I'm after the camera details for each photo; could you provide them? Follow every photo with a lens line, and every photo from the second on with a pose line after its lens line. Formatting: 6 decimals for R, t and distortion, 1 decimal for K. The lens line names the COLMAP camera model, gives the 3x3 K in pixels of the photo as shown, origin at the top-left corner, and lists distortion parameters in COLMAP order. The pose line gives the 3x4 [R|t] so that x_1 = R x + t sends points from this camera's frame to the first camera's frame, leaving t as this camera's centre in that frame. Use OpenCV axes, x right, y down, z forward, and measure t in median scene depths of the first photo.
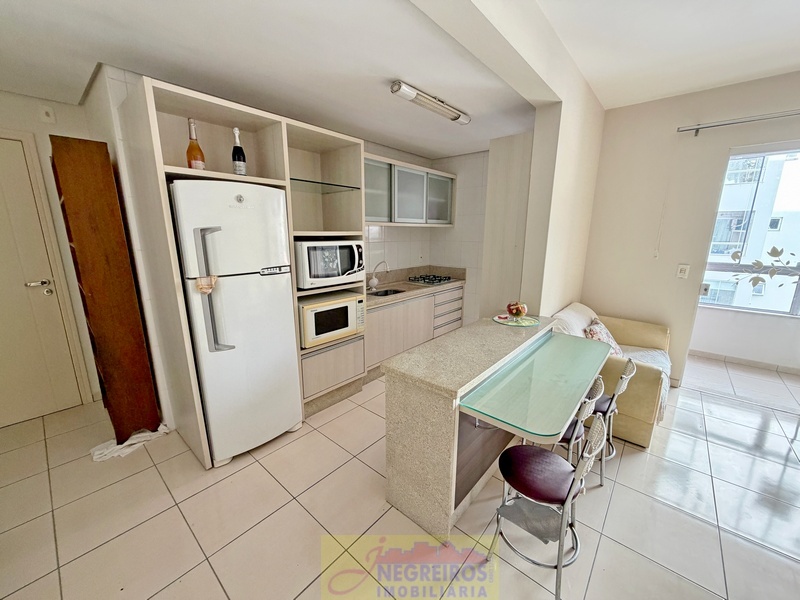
lens RADIAL K [[317.5, 0, 399.2], [0, 317.5, 300.4], [0, 0, 1]] dist [-0.001003, 0.000404]
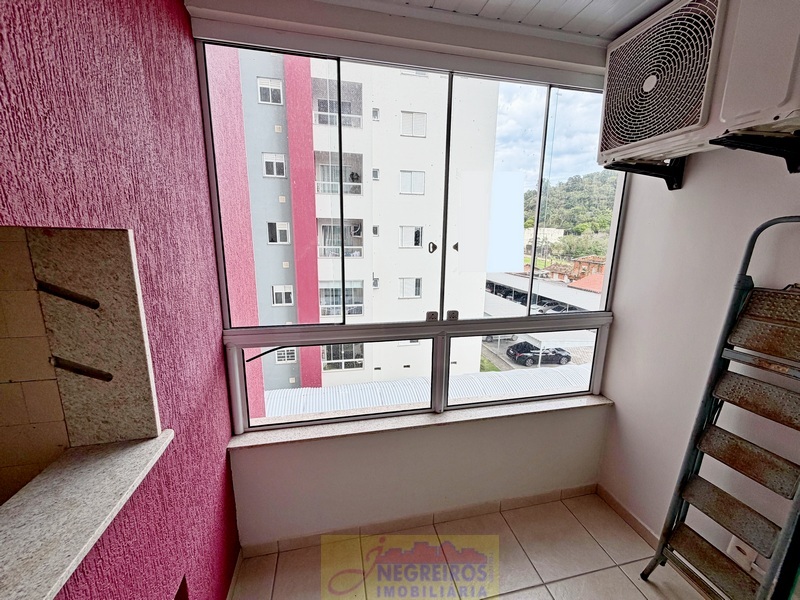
lens RADIAL K [[317.5, 0, 401.2], [0, 317.5, 301.6], [0, 0, 1]] dist [-0.001003, 0.000404]
pose [[0.592697, -0.160102, 0.789352, 1.194416], [0.164807, 0.983415, 0.075716, -0.248944], [-0.788383, 0.085215, 0.609254, 1.029740]]
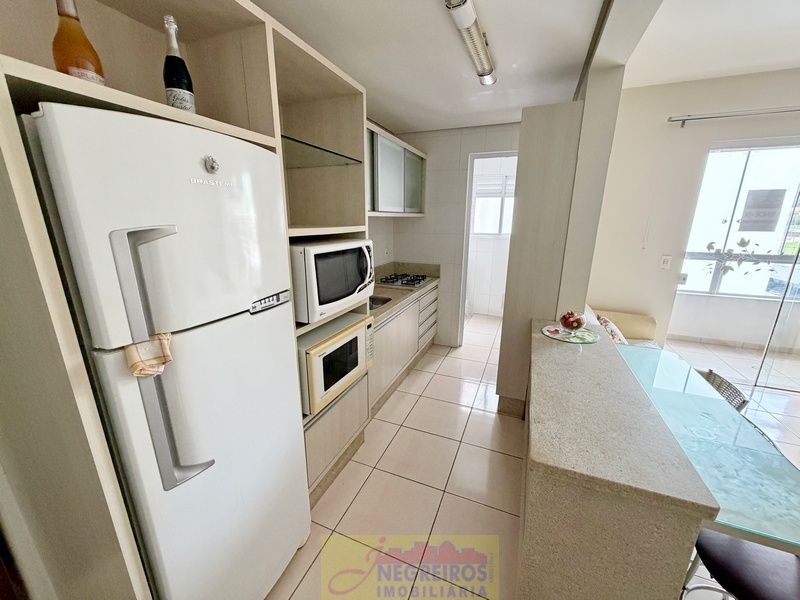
lens RADIAL K [[317.5, 0, 398.4], [0, 317.5, 300.3], [0, 0, 1]] dist [-0.001003, 0.000404]
pose [[0.949163, -0.078453, 0.304853, -0.299928], [0.065794, 0.996498, 0.051594, -0.094789], [-0.307834, -0.028914, 0.951001, 0.347568]]
